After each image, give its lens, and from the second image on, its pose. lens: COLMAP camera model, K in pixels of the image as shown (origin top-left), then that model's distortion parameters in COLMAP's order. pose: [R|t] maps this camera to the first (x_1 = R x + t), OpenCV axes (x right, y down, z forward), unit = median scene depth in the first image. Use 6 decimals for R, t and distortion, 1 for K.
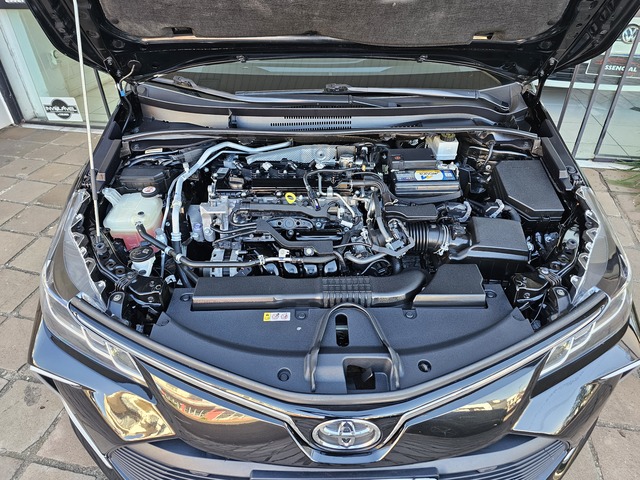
lens RADIAL K [[433.3, 0, 321.0], [0, 433.3, 232.2], [0, 0, 1]] dist [0.043383, -0.034442]
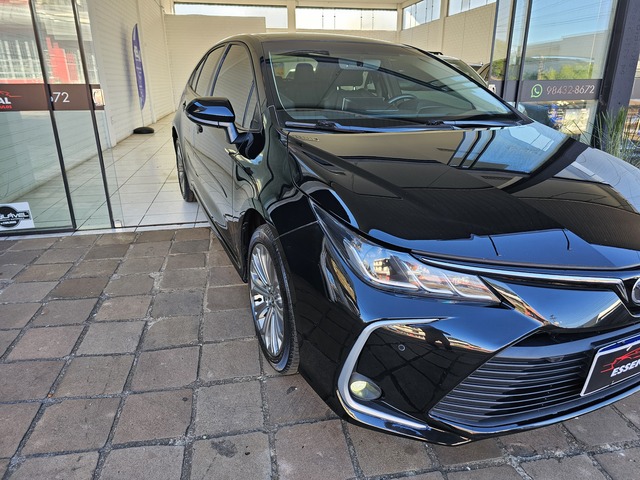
lens RADIAL K [[433.3, 0, 321.0], [0, 433.3, 232.2], [0, 0, 1]] dist [0.043383, -0.034442]
pose [[0.915100, -0.123759, 0.383766, -0.431148], [0.224379, 0.947062, -0.229624, 0.114717], [-0.335033, 0.296238, 0.894425, 0.004696]]
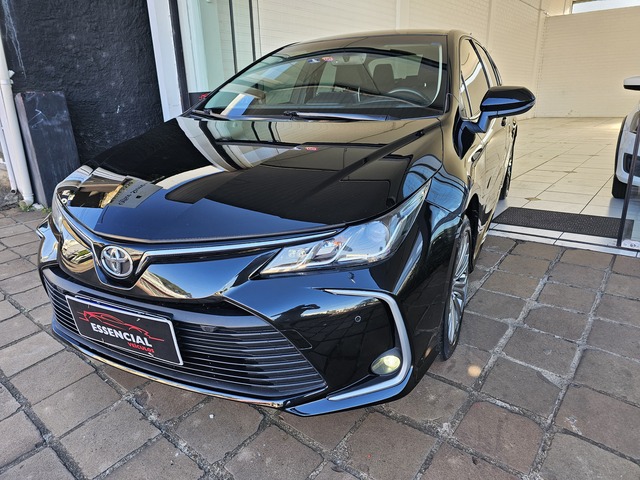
lens RADIAL K [[433.9, 0, 326.1], [0, 433.9, 238.3], [0, 0, 1]] dist [0.051215, -0.042434]
pose [[0.886594, 0.127210, -0.444711, 0.400433], [-0.248476, 0.941920, -0.225935, 0.164415], [0.390141, 0.310813, 0.866710, -0.011736]]
